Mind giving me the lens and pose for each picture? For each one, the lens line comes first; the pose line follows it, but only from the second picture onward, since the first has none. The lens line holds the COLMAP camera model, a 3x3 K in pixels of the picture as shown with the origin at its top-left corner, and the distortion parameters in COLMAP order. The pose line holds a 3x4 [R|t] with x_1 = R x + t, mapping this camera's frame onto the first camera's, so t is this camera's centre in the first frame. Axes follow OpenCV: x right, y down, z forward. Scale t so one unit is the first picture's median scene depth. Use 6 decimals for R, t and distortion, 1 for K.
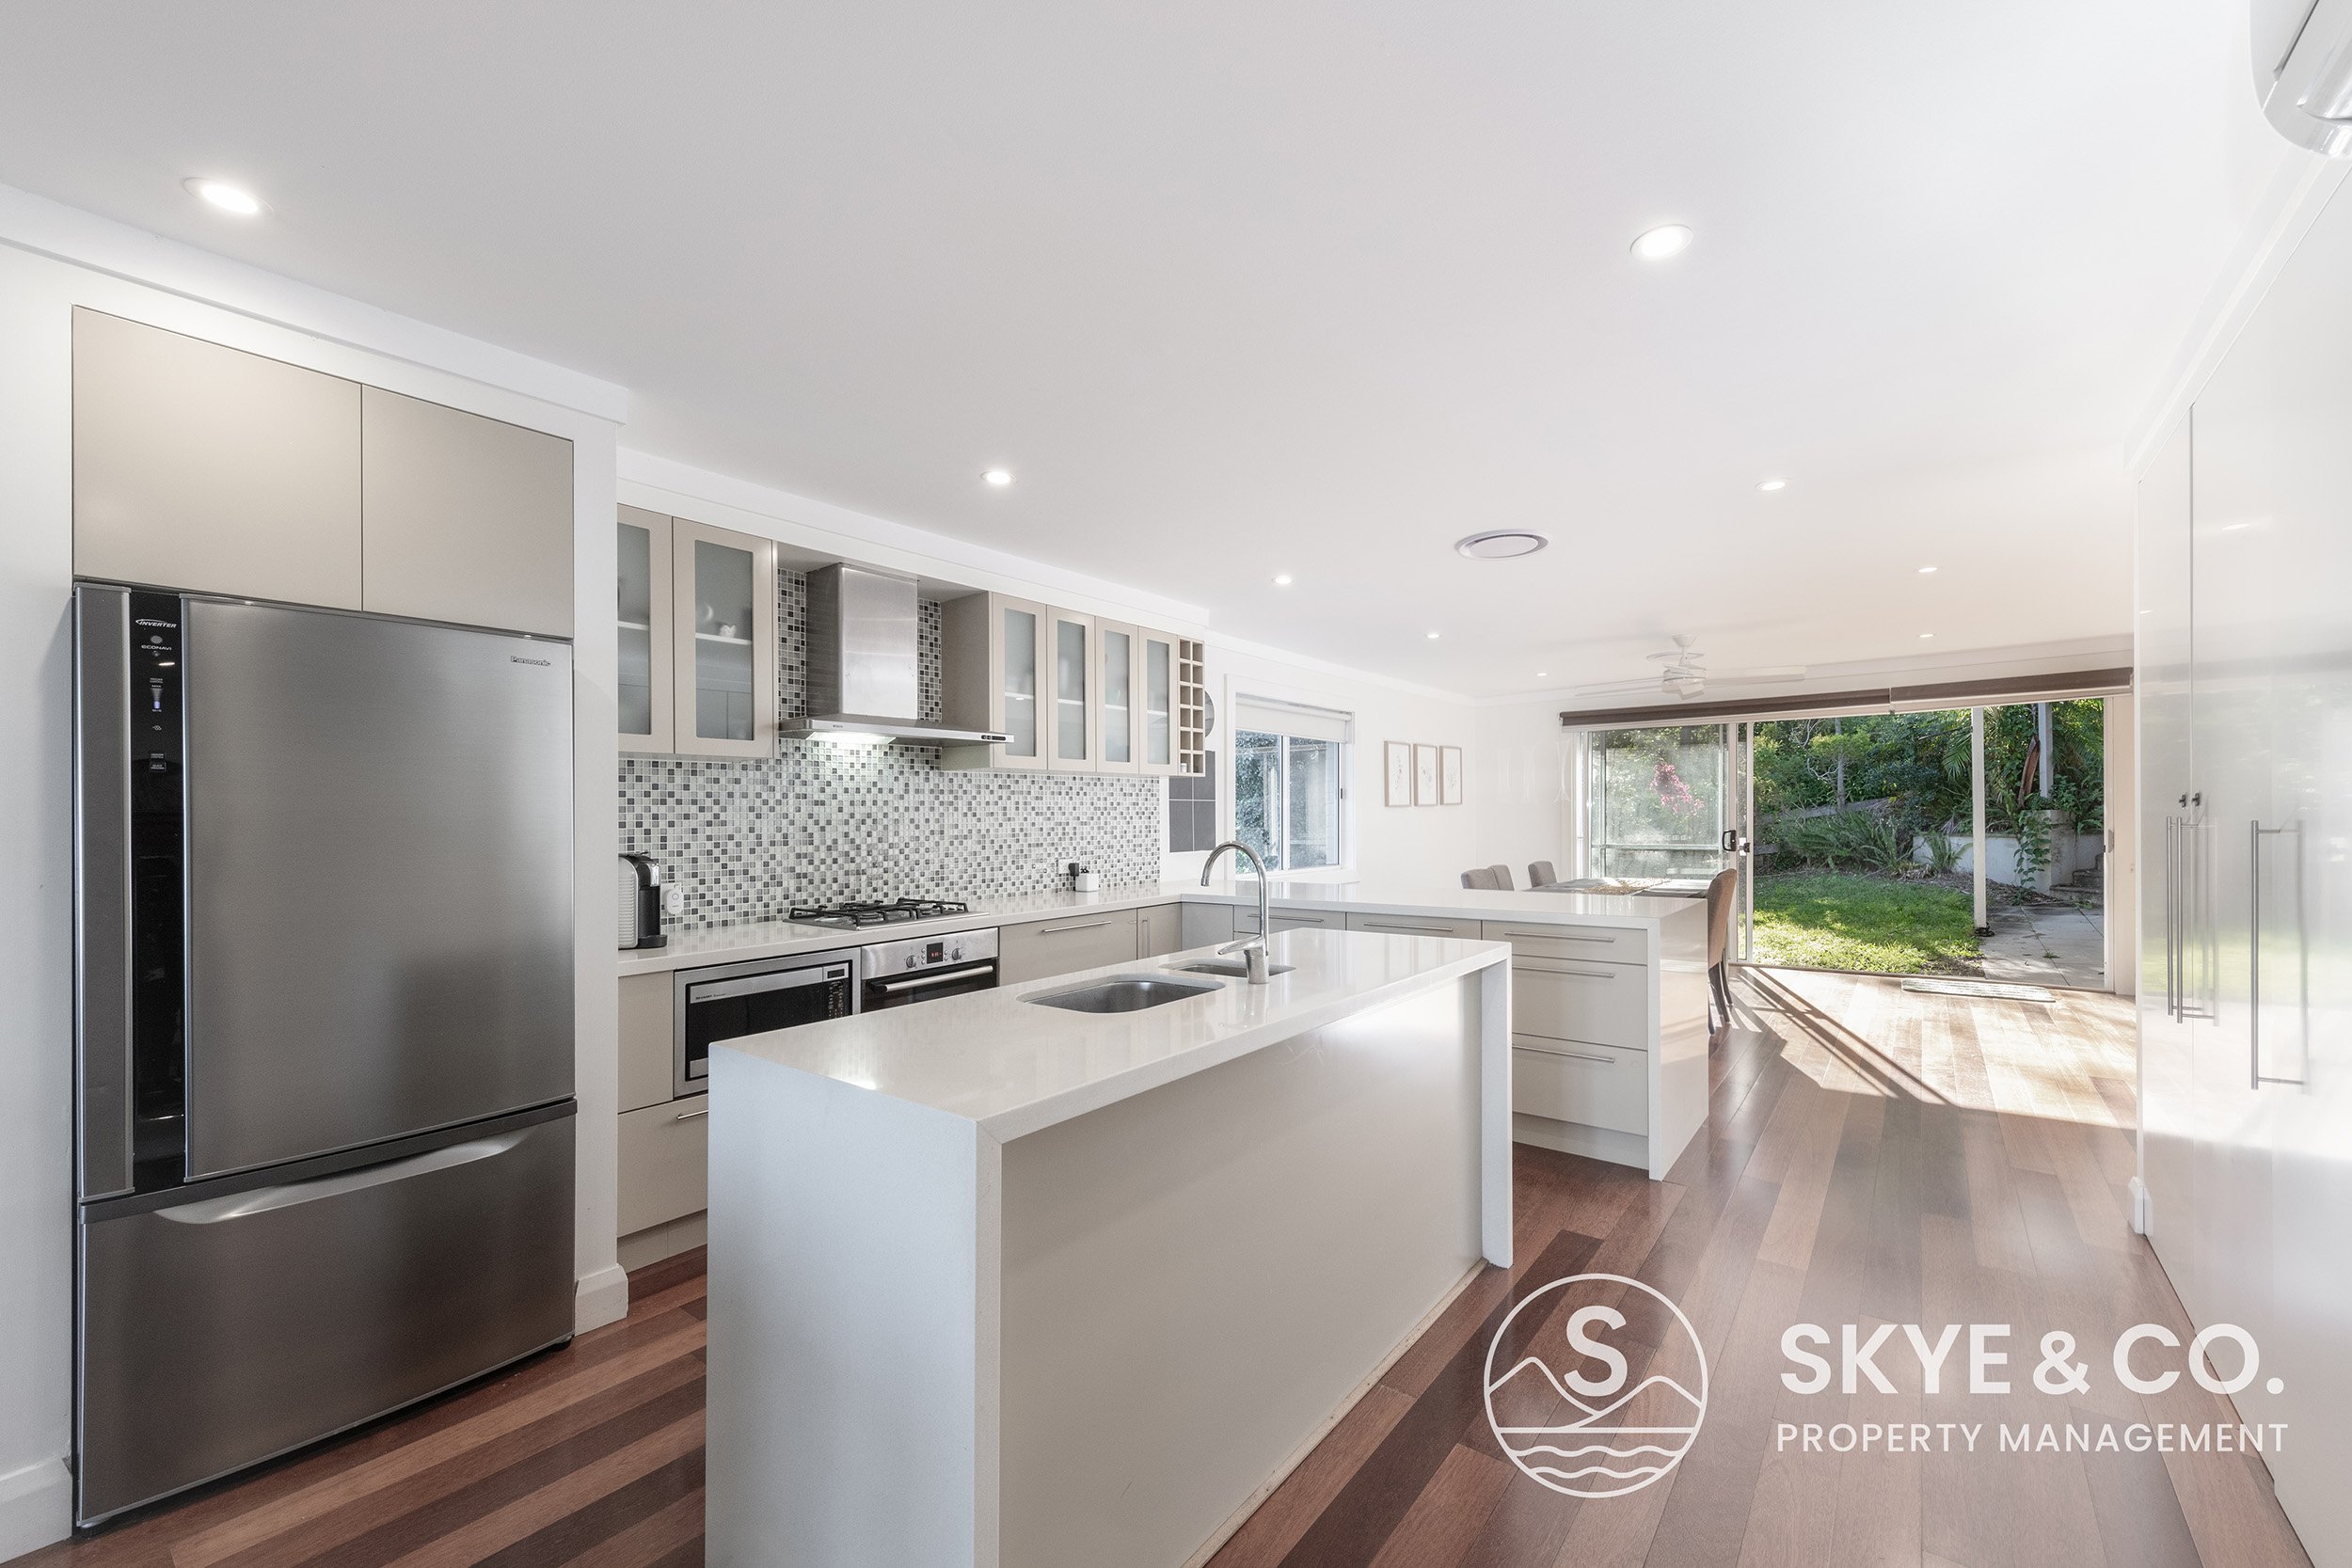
lens RADIAL K [[960.6, 0, 1233.3], [0, 960.6, 845.7], [0, 0, 1]] dist [0.004888, 0.000252]
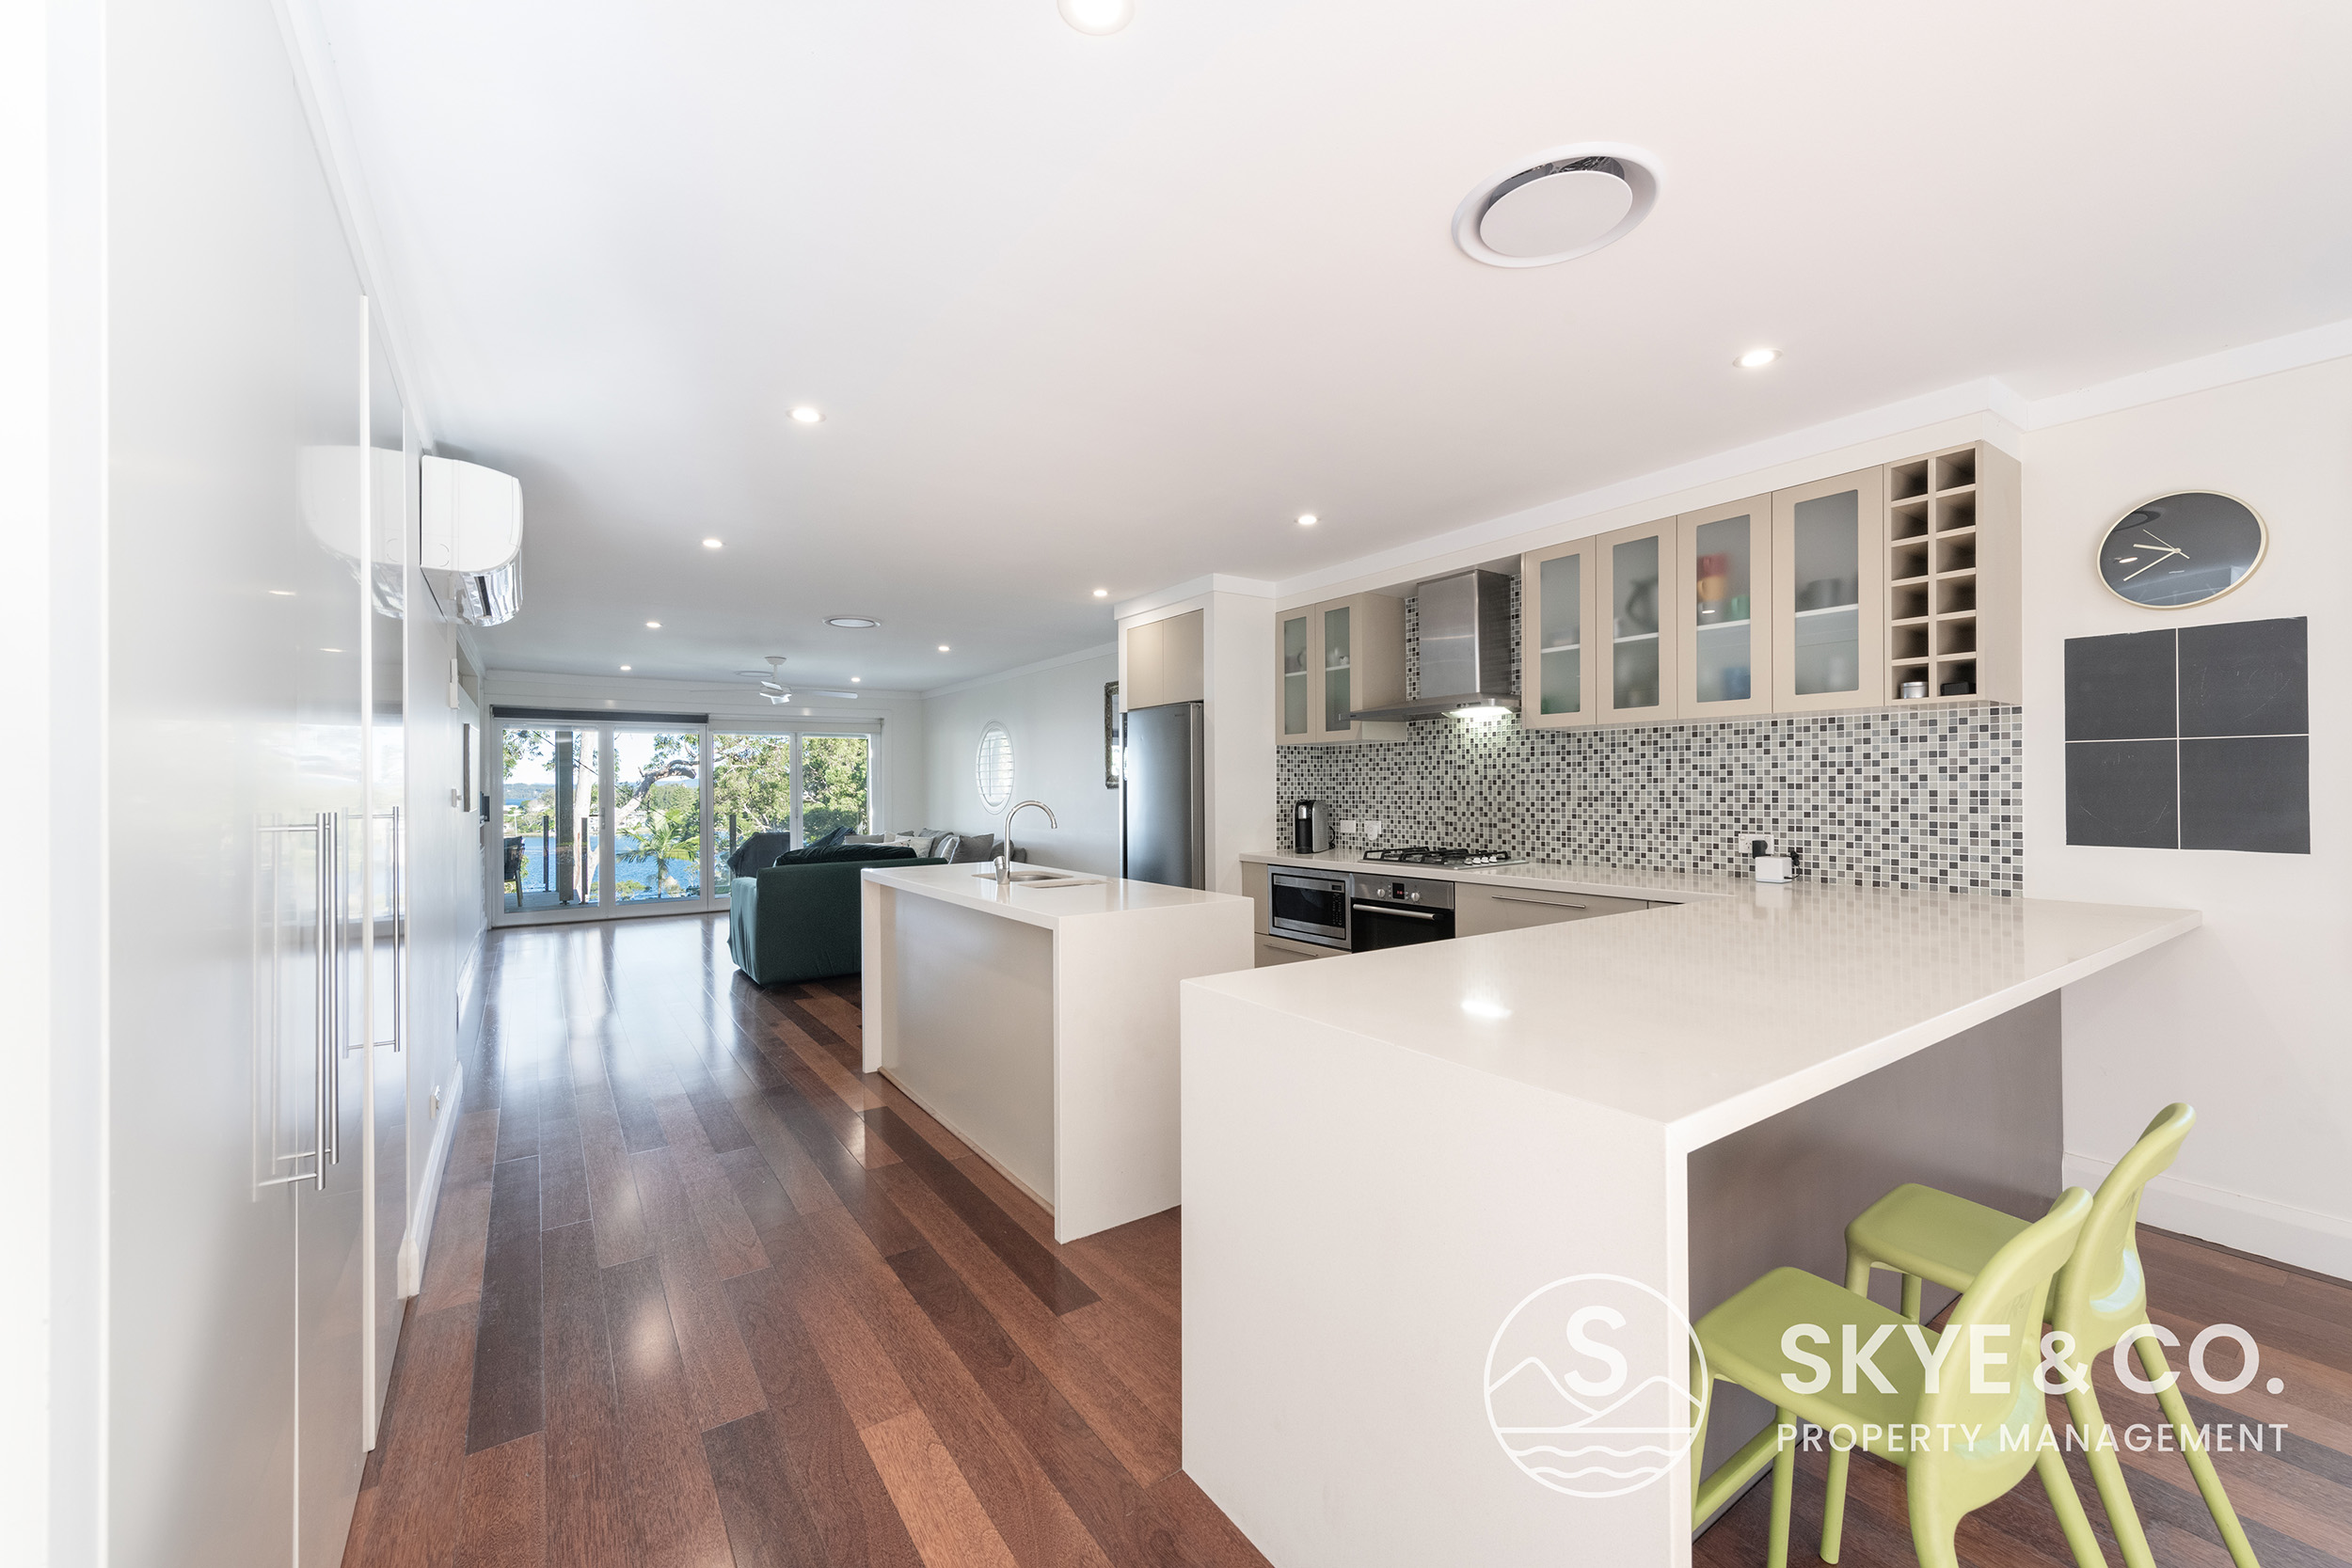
lens RADIAL K [[960.6, 0, 1177.8], [0, 960.6, 791.7], [0, 0, 1]] dist [0.004888, 0.000252]
pose [[-0.354506, 0.018316, -0.934874, 0.779251], [-0.018510, 0.999475, 0.026600, -0.034803], [0.934870, 0.026735, -0.353981, 0.978952]]
